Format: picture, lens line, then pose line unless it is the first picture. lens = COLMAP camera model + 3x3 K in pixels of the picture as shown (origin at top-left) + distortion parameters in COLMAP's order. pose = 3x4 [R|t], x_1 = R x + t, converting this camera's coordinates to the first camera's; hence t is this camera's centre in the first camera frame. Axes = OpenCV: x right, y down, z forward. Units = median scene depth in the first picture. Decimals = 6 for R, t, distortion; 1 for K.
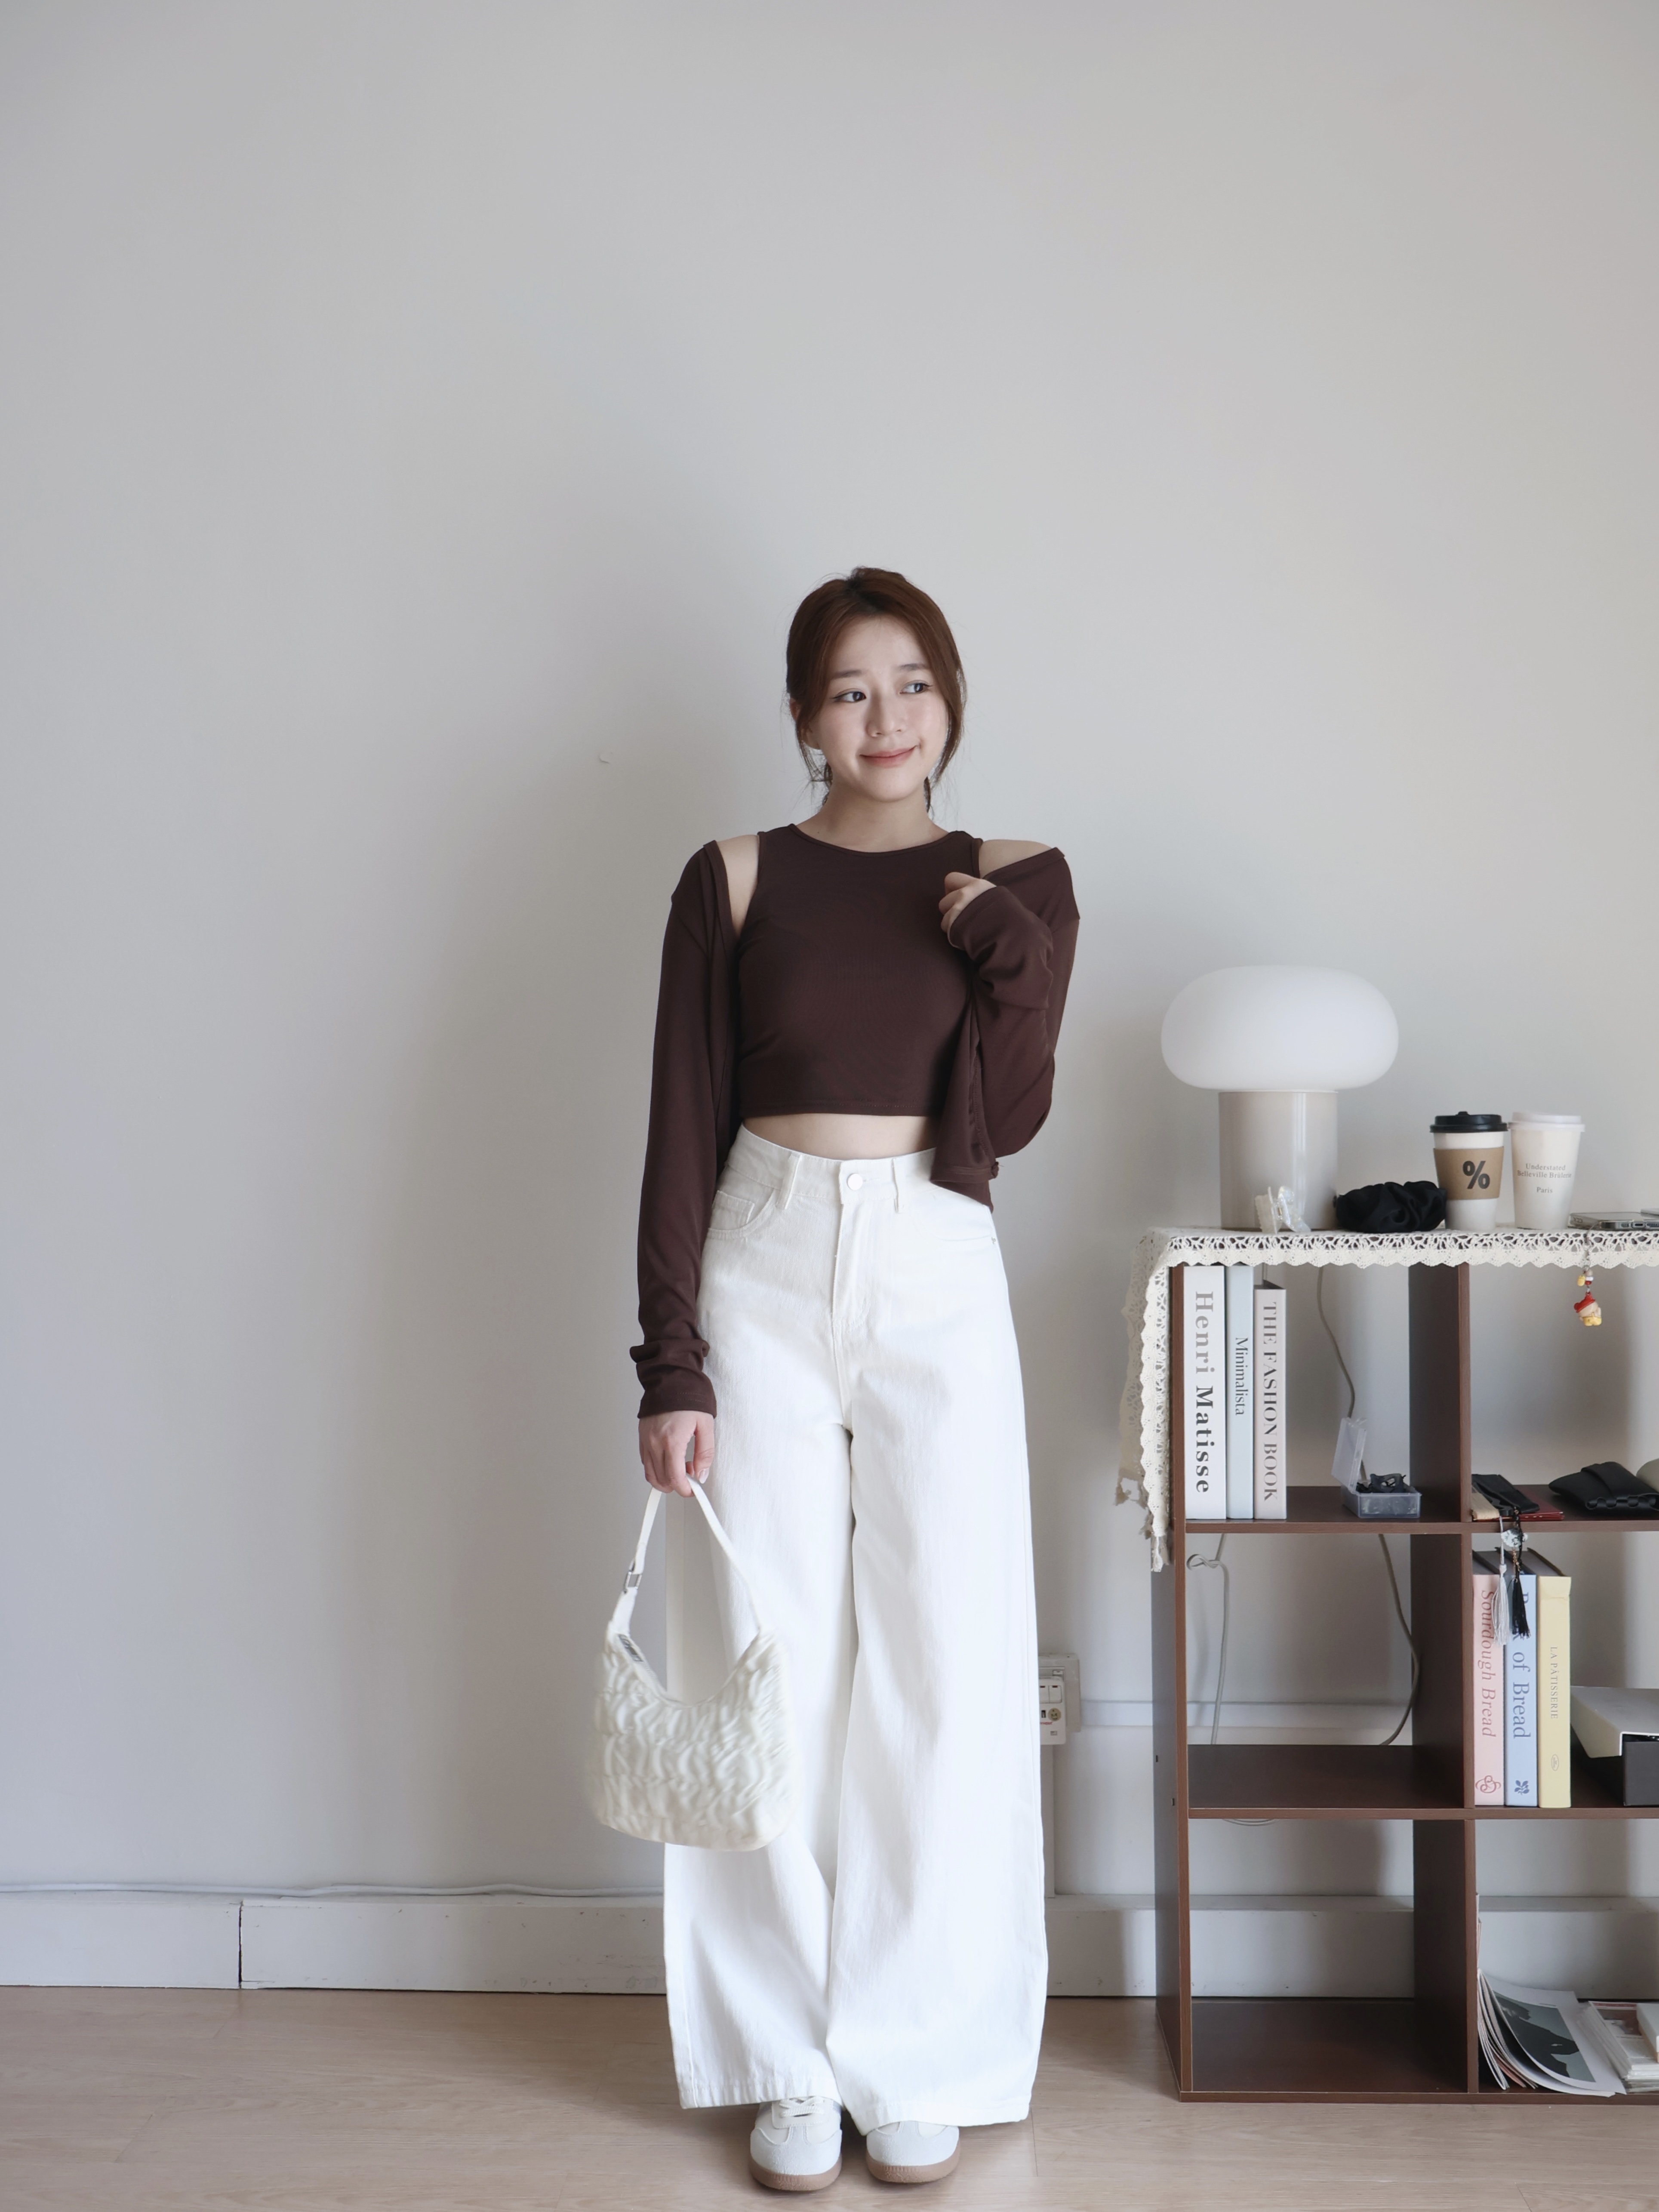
lens RADIAL K [[1810.1, 0, 826.4], [0, 1810.1, 1110.4], [0, 0, 1]] dist [0.000240, 0.003364]
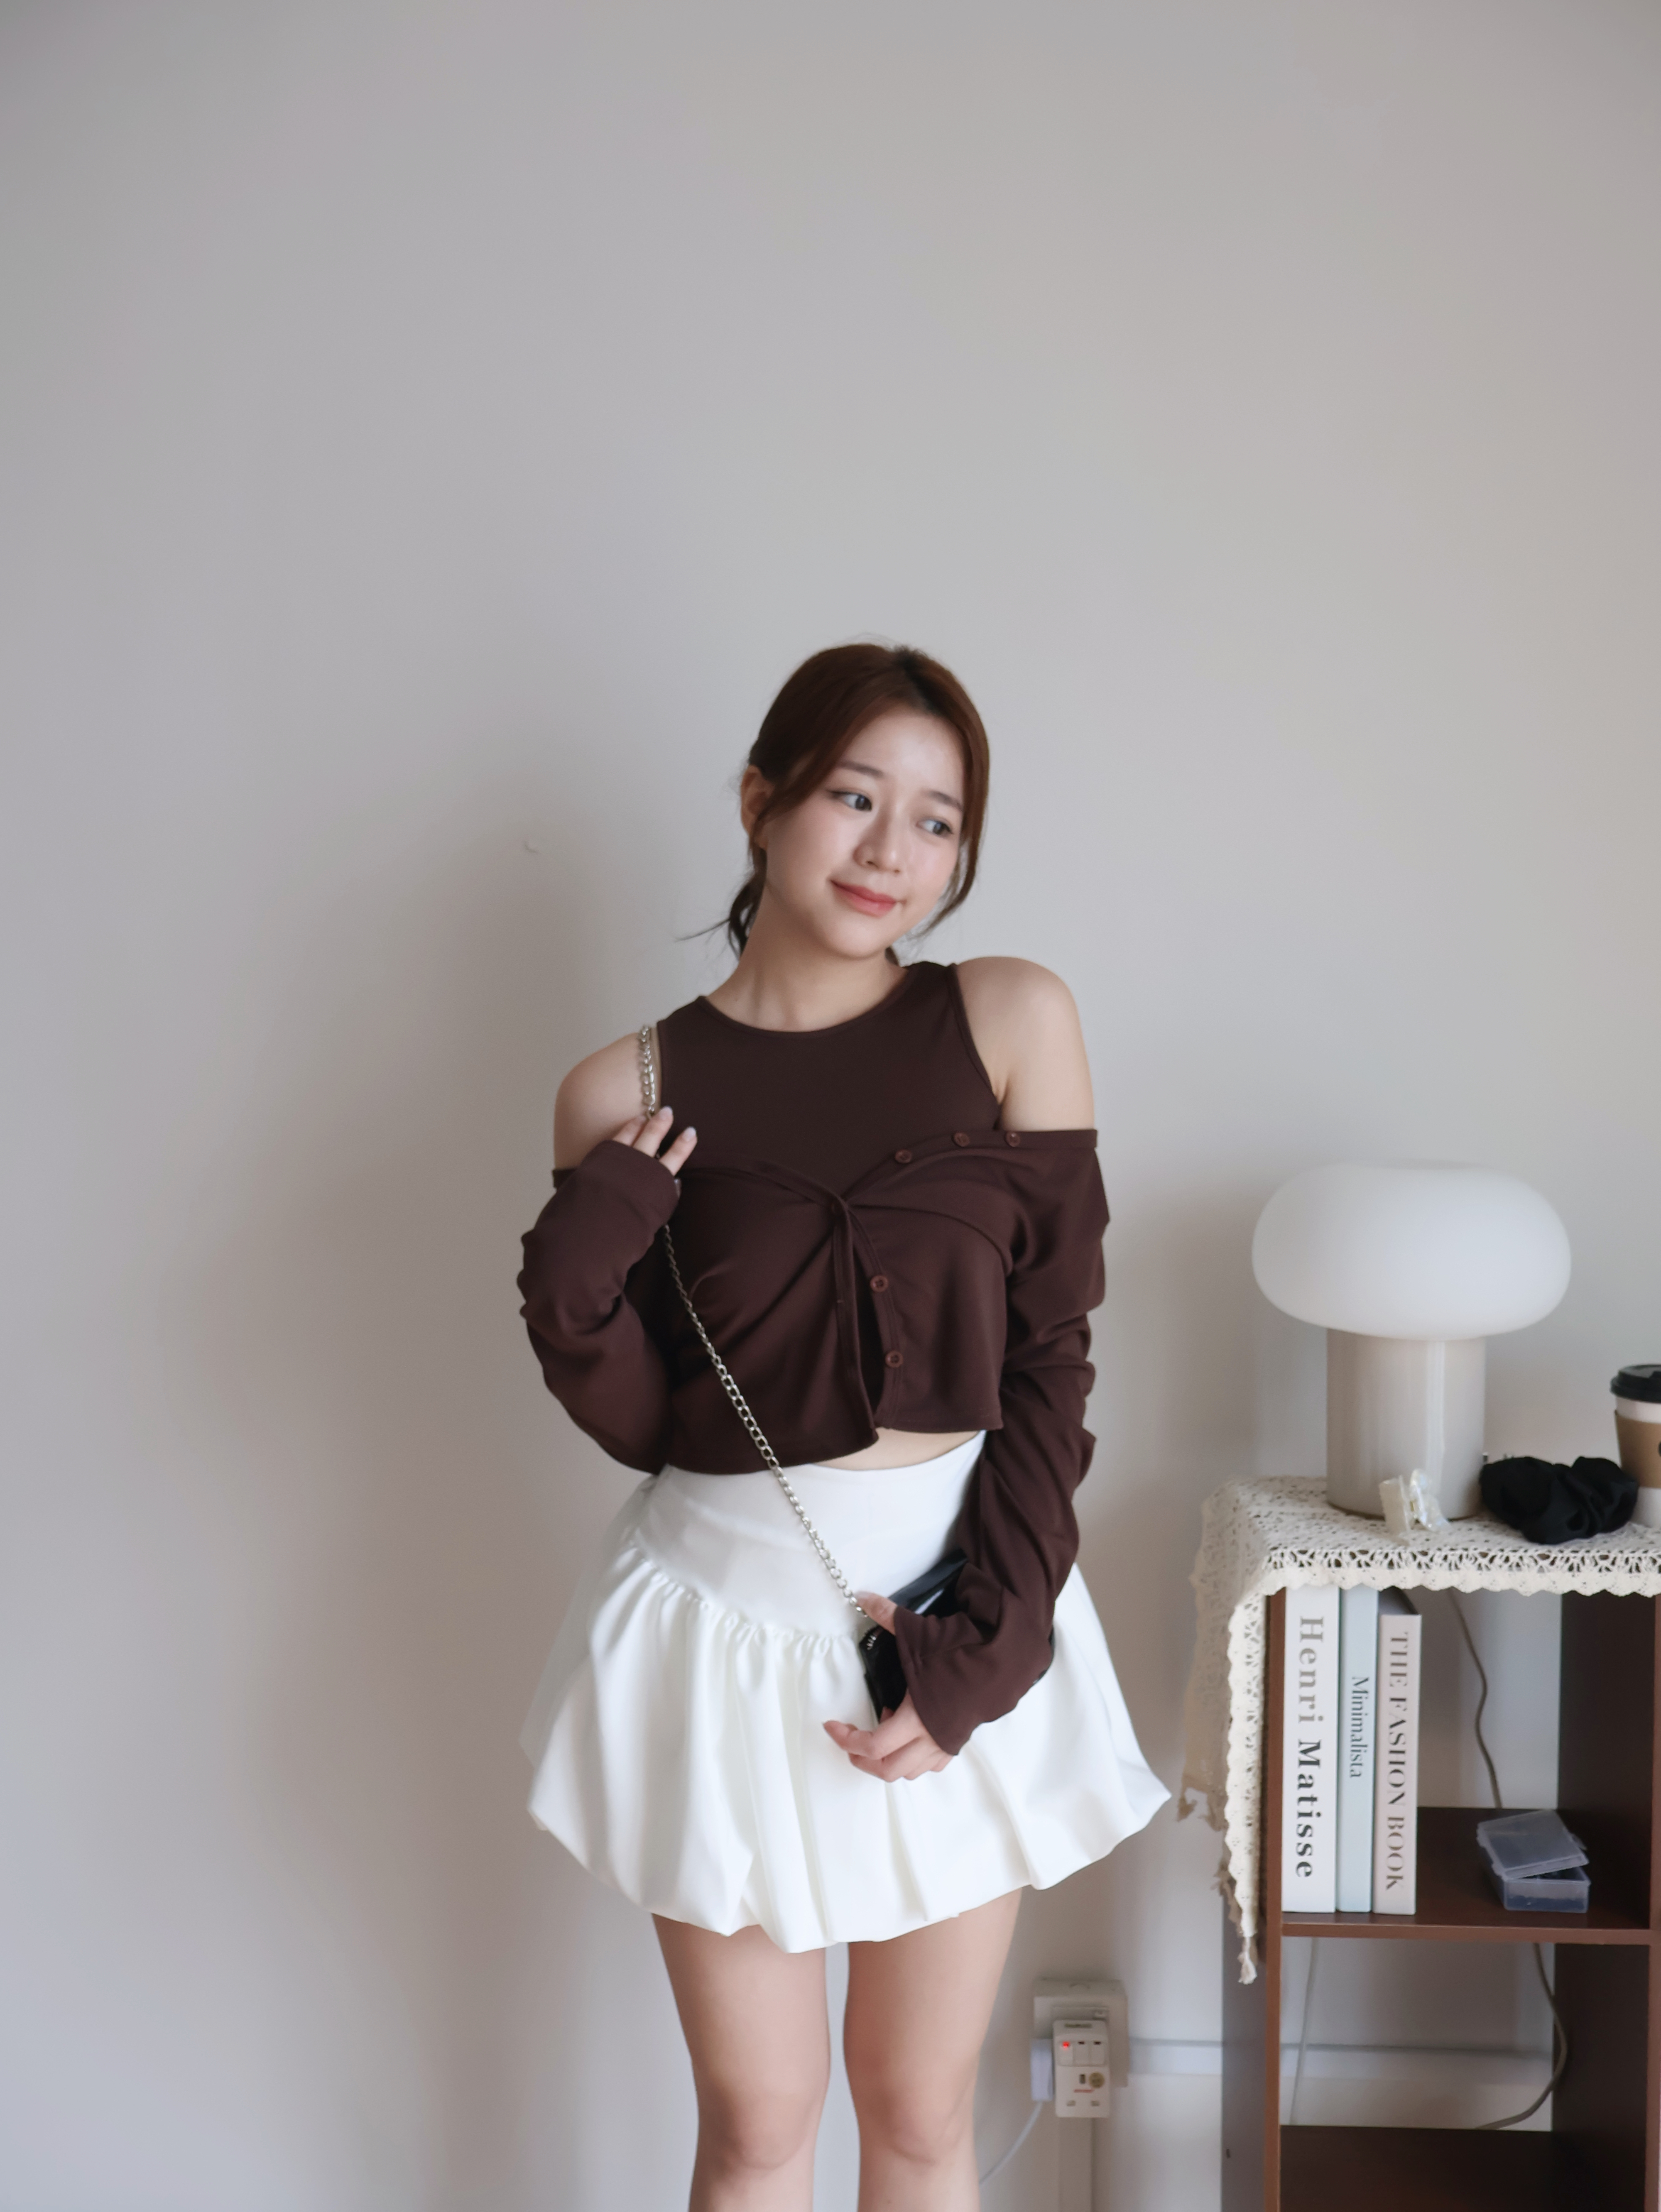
lens RADIAL K [[1810.4, 0, 827.4], [0, 1810.4, 1110.4], [0, 0, 1]] dist [0.000240, 0.003364]
pose [[0.999975, 0.006560, -0.002518, 0.008257], [-0.006425, 0.998708, 0.050405, -0.145927], [0.002846, -0.050387, 0.998726, 0.260076]]
